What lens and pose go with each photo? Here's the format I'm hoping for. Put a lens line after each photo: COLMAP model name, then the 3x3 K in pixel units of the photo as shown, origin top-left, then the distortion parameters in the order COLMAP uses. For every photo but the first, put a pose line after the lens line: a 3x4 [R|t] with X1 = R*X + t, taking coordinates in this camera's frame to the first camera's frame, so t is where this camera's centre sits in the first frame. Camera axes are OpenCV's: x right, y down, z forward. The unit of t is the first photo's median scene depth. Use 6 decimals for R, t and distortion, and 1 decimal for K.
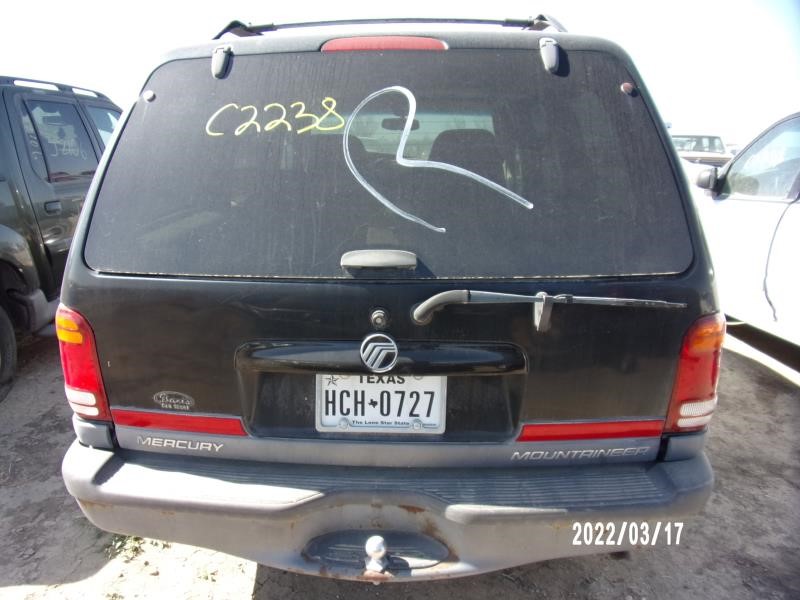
lens RADIAL K [[566.0, 0, 399.9], [0, 566.0, 298.9], [0, 0, 1]] dist [-0.034609, -0.002357]
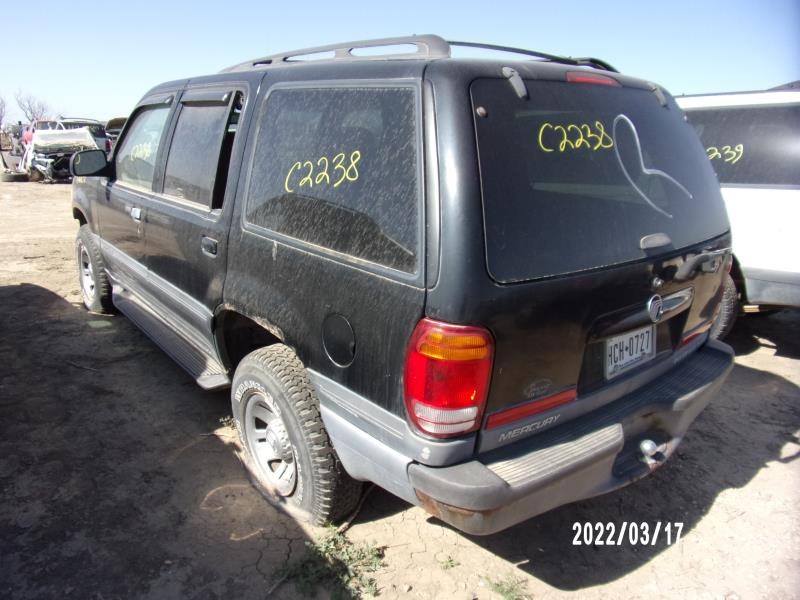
lens RADIAL K [[566.0, 0, 399.3], [0, 566.0, 302.7], [0, 0, 1]] dist [-0.034609, -0.002357]
pose [[0.759682, -0.179380, 0.625065, -1.330634], [0.155866, 0.983411, 0.092783, -0.139008], [-0.631339, 0.026941, 0.775039, 0.303261]]
